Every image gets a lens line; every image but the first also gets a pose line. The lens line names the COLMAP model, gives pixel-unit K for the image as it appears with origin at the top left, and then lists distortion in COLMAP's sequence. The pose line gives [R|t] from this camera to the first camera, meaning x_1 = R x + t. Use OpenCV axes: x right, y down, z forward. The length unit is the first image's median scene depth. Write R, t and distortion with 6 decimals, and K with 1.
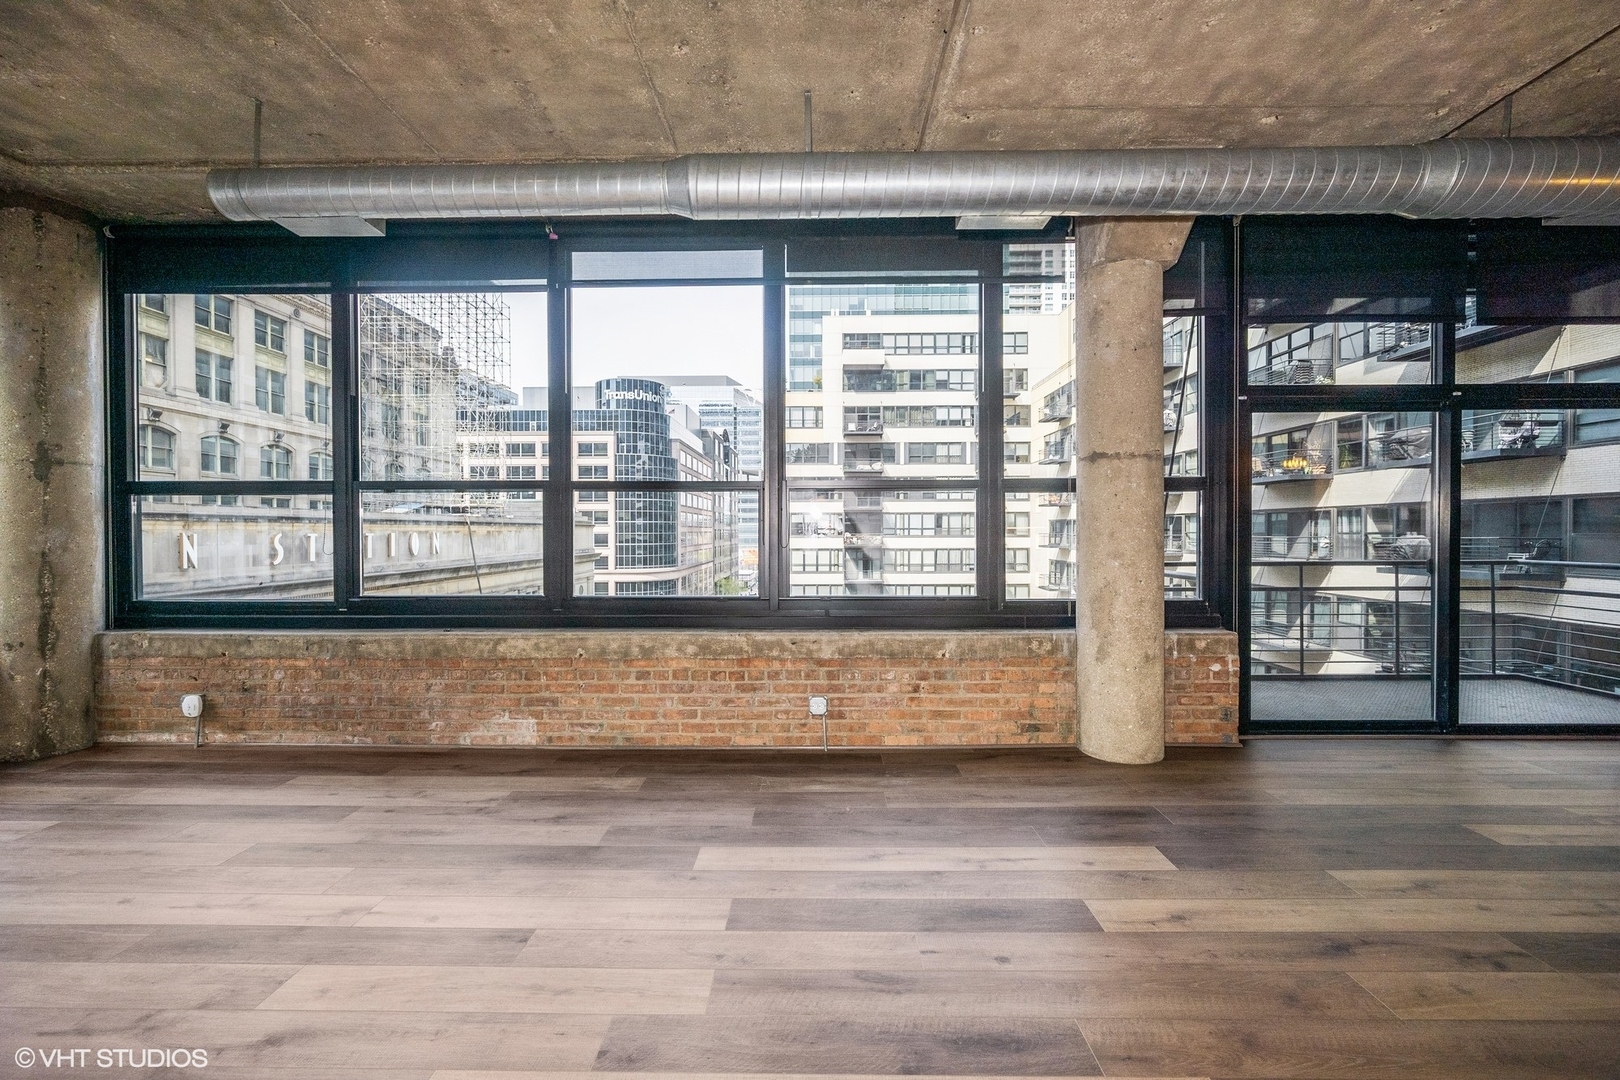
lens RADIAL K [[644.2, 0, 808.5], [0, 644.2, 538.1], [0, 0, 1]] dist [-0.000503, -0.000189]
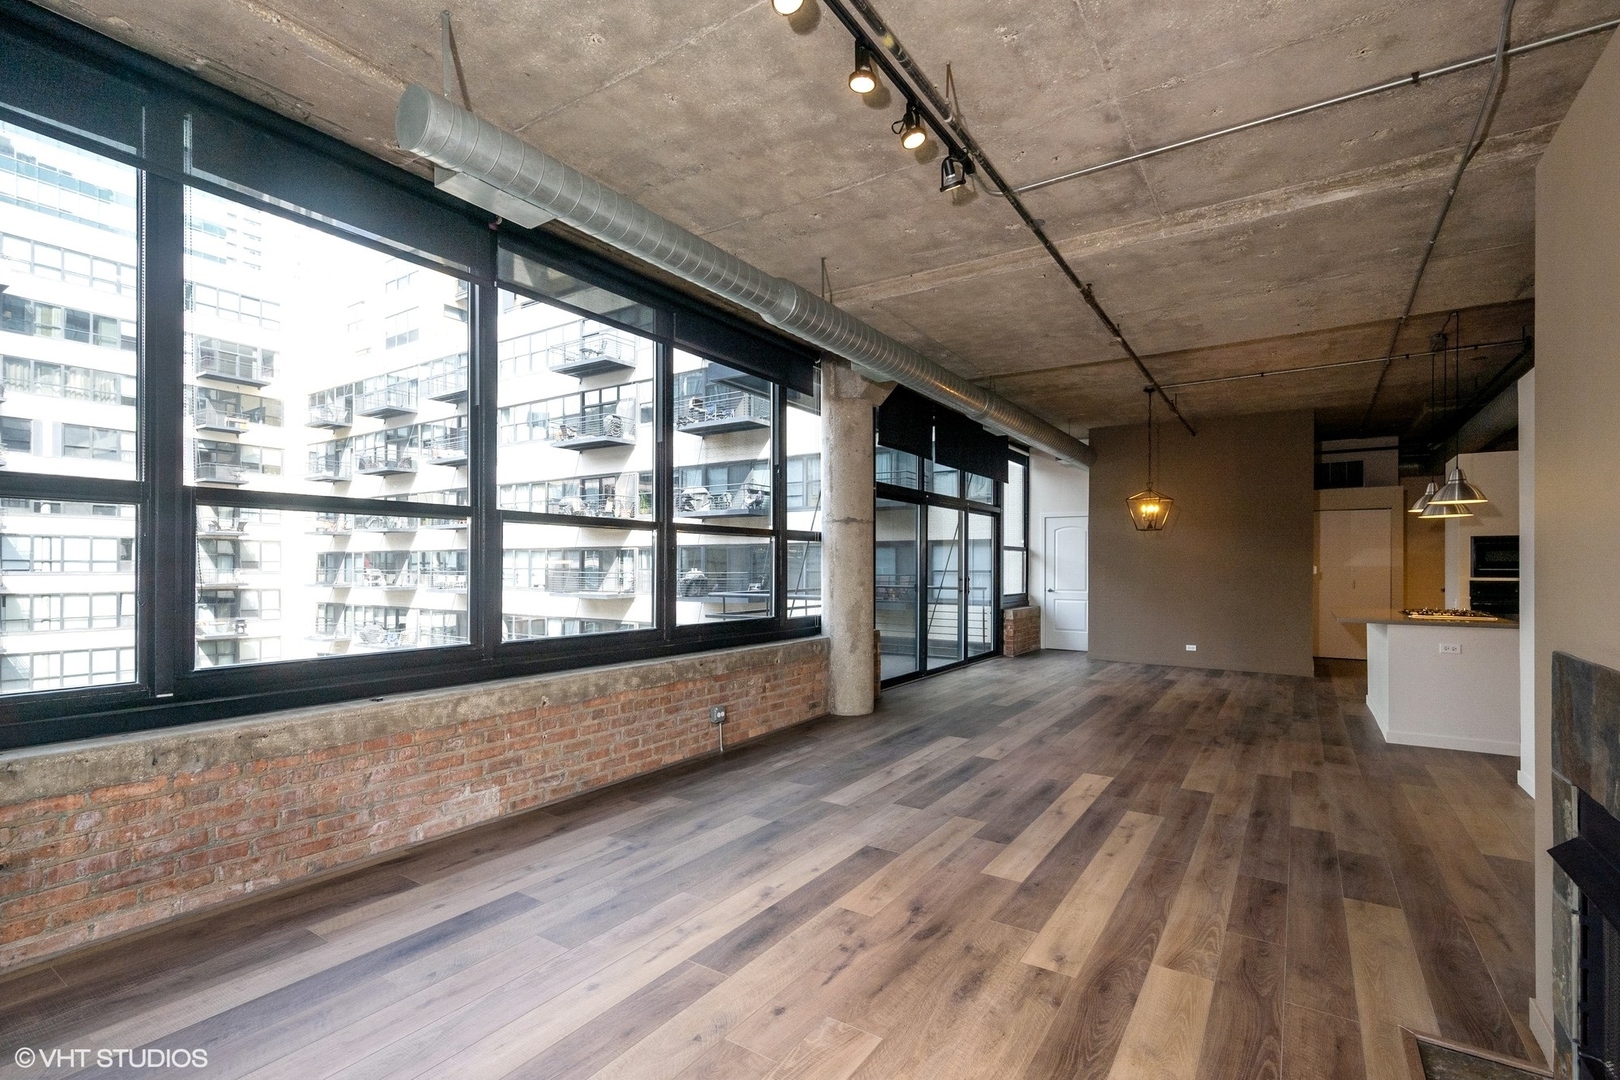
lens RADIAL K [[741.8, 0, 807.0], [0, 741.8, 563.2], [0, 0, 1]] dist [0.001811, 0.000161]
pose [[0.540014, 0.007695, 0.841621, -1.012573], [0.004987, 0.999911, -0.012342, -0.001969], [-0.841642, 0.010862, 0.539927, 0.112609]]
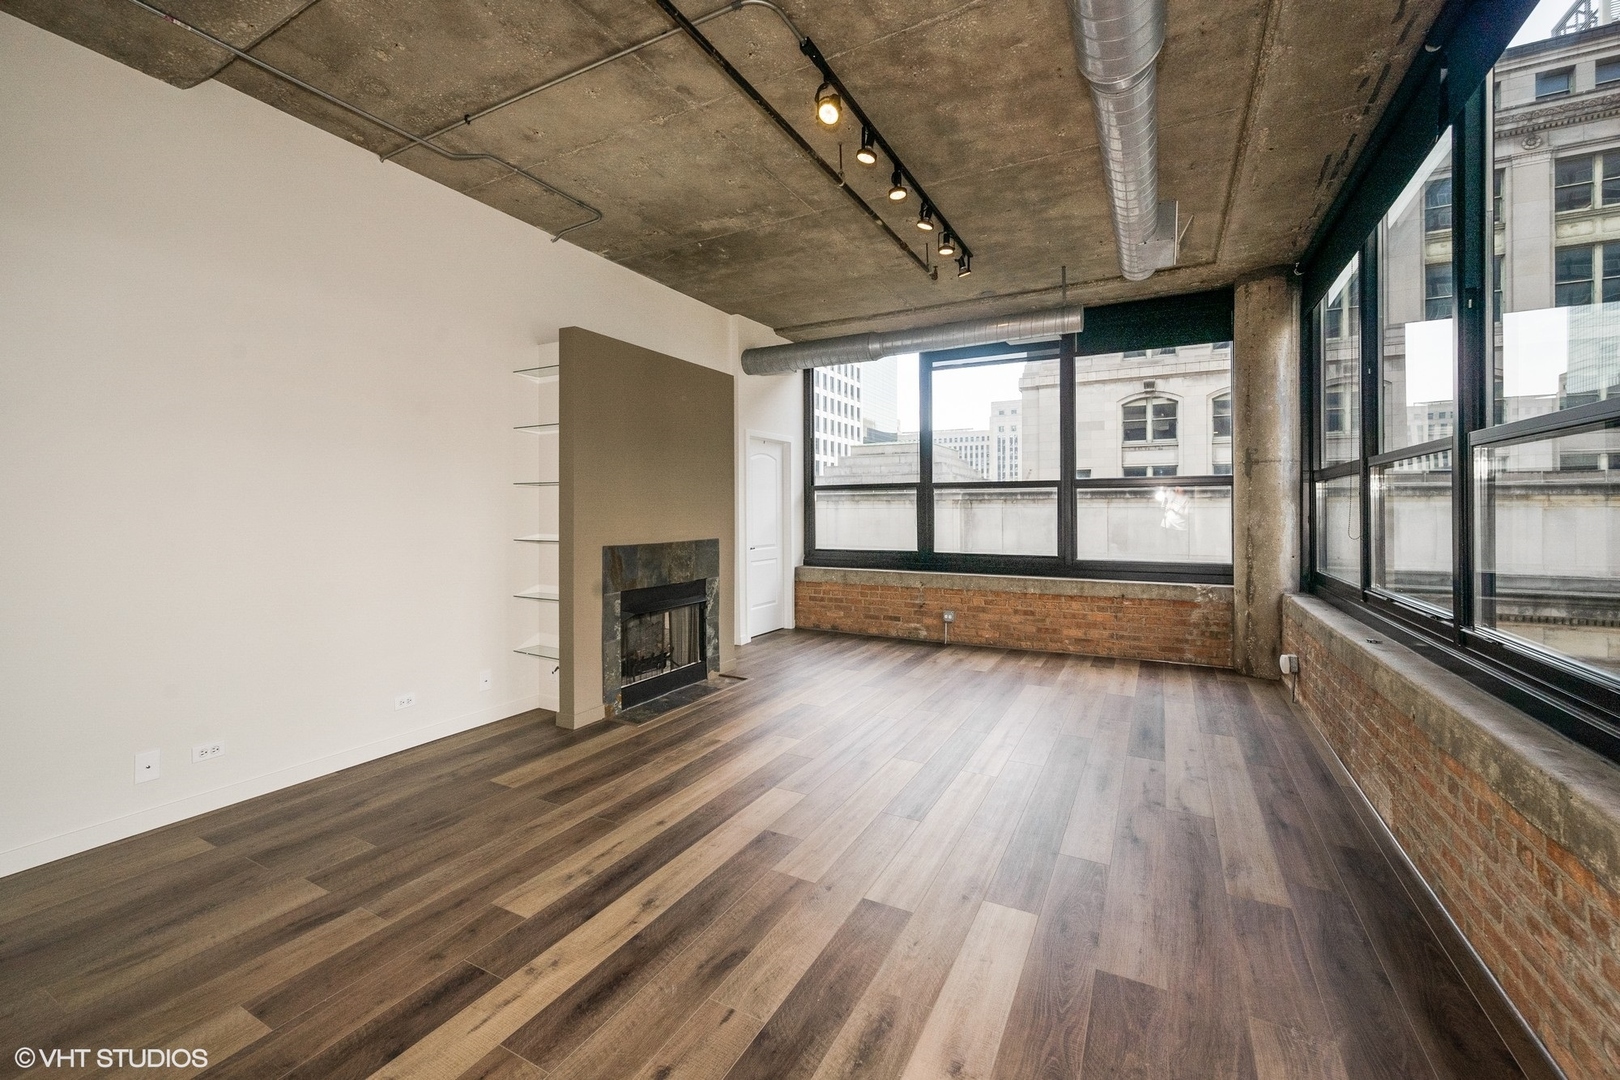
lens RADIAL K [[651.9, 0, 814.8], [0, 651.9, 507.2], [0, 0, 1]] dist [-0.000322, 0.000036]
pose [[-0.455699, -0.001690, -0.890132, 0.454609], [-0.007727, 0.999968, 0.002057, -0.016333], [0.890100, 0.007815, -0.455698, 0.750619]]
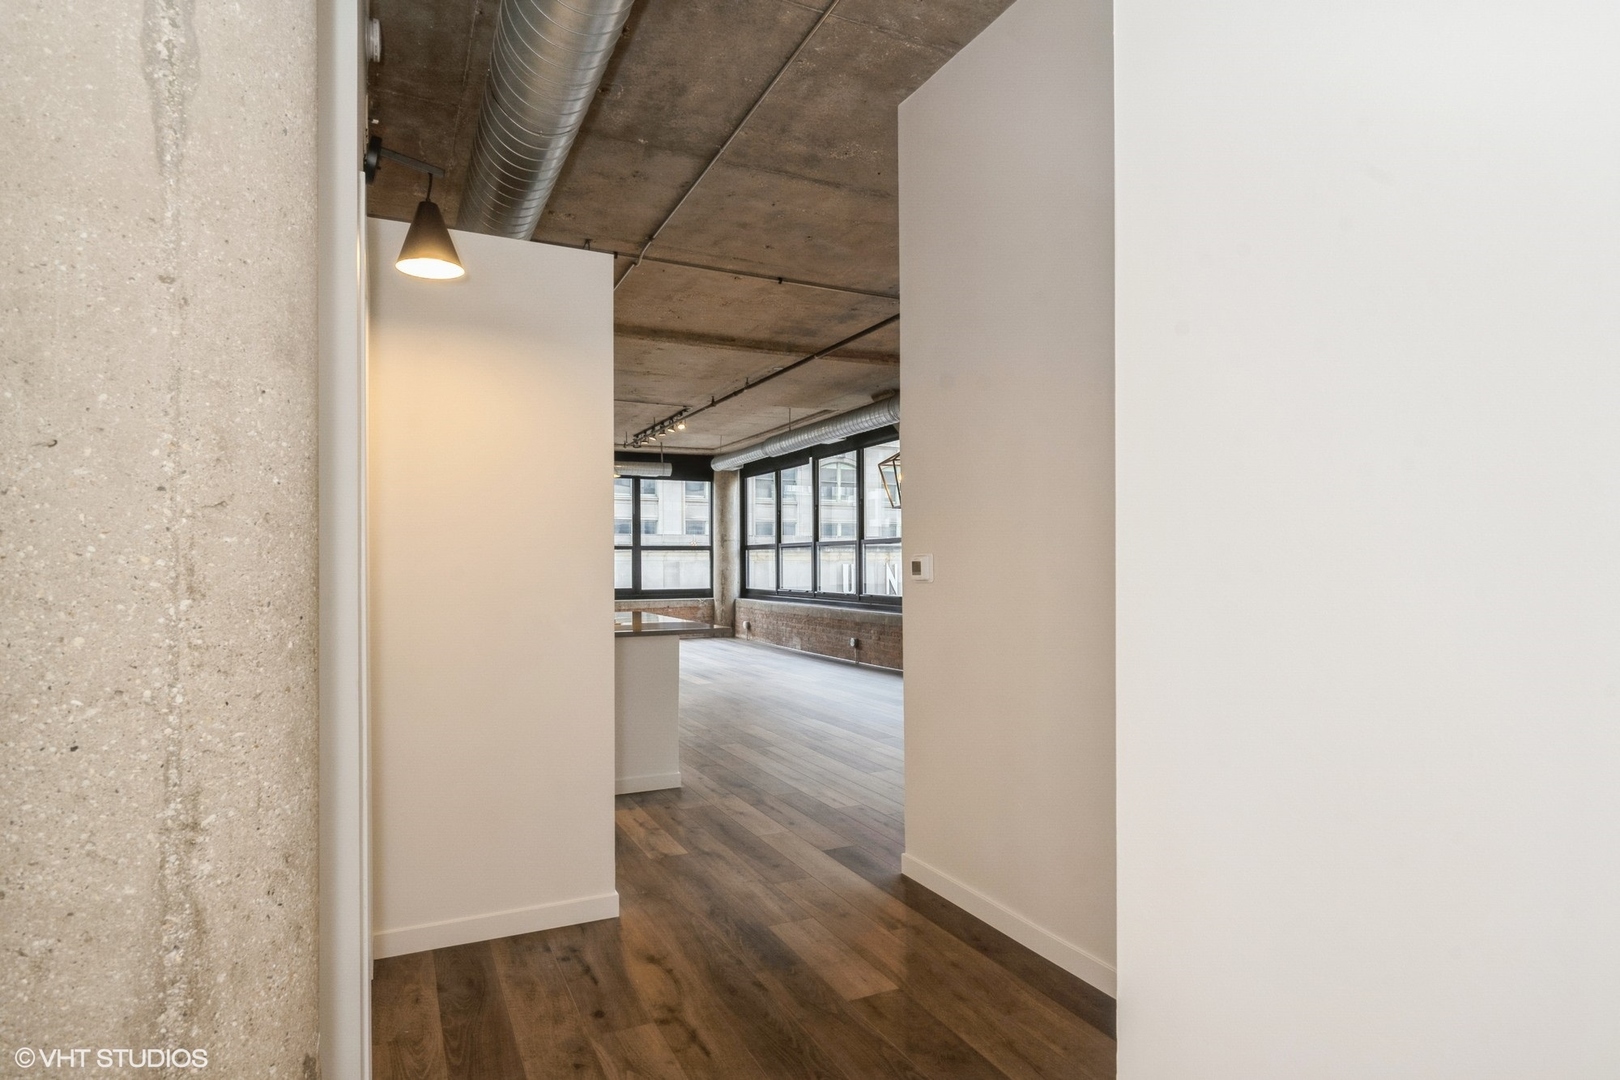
lens RADIAL K [[881.1, 0, 810.2], [0, 881.1, 565.5], [0, 0, 1]] dist [0.000392, 0.000067]
pose [[0.451187, 0.003628, -0.892422, 2.539832], [-0.006868, 0.999976, 0.000593, -0.005402], [0.892403, 0.005862, 0.451202, -0.479463]]
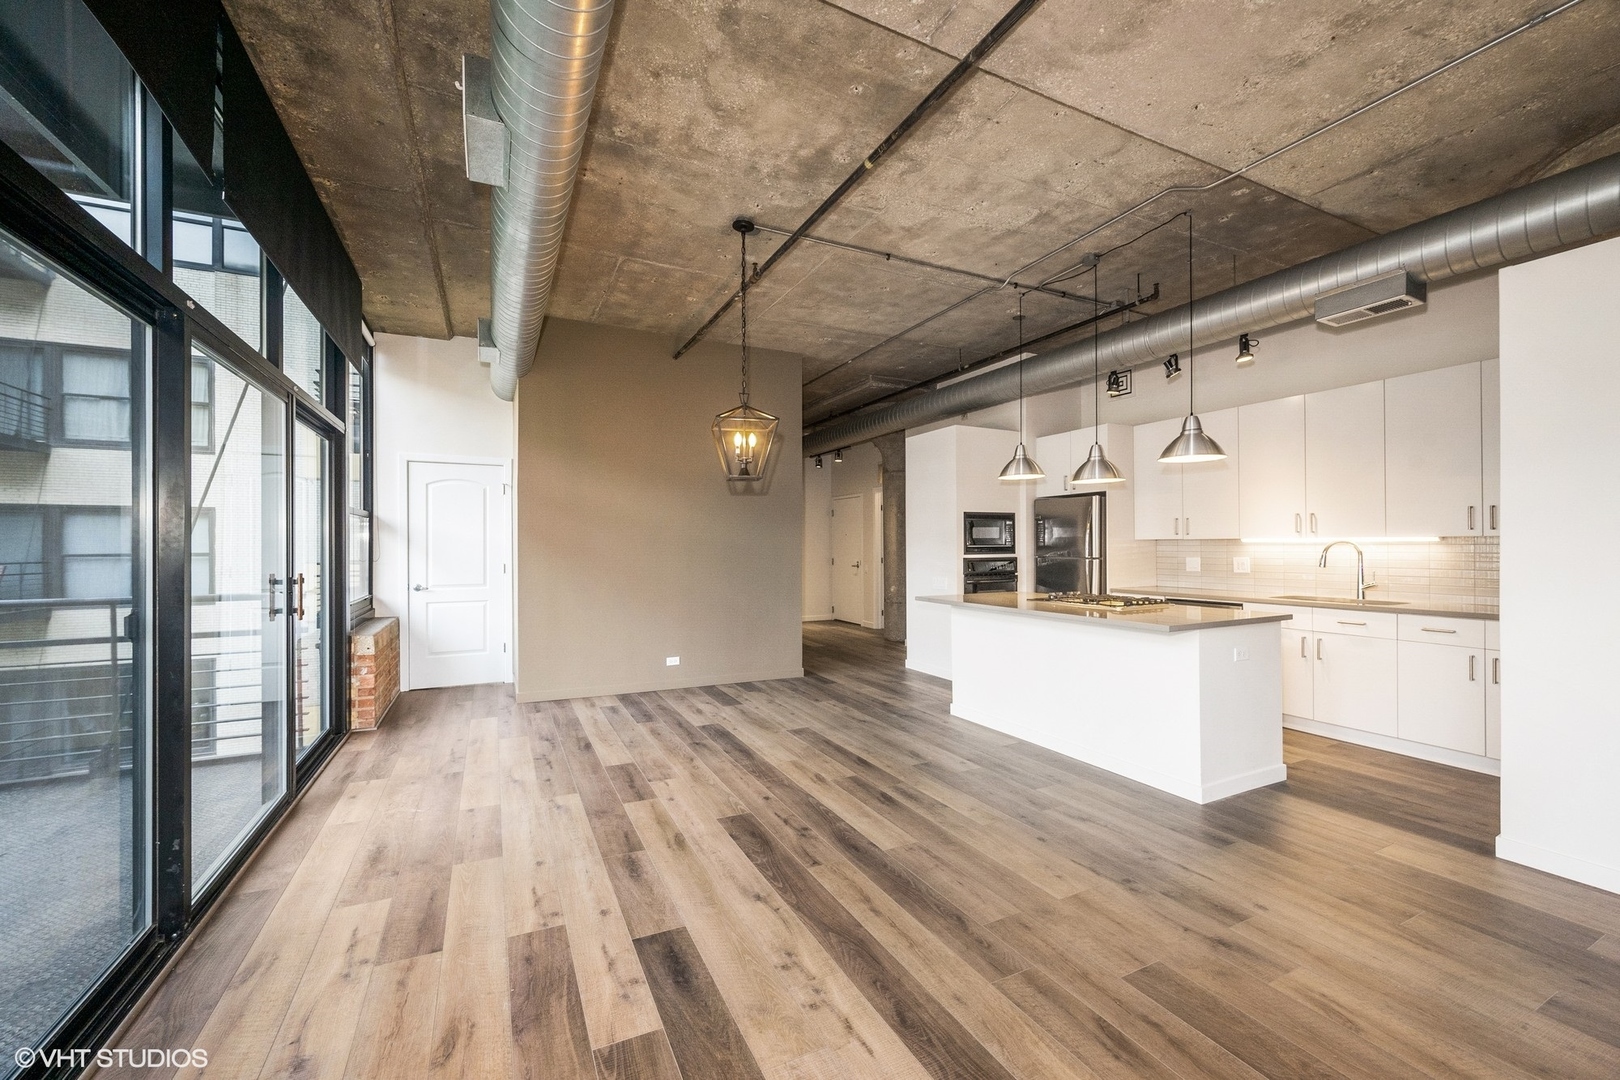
lens RADIAL K [[638.7, 0, 810.9], [0, 638.7, 546.3], [0, 0, 1]] dist [-0.000636, -0.000152]
pose [[-0.460023, 0.003182, 0.887901, 0.279952], [0.015559, 0.999869, 0.004478, -0.014218], [-0.887771, 0.015875, -0.460012, 0.767289]]
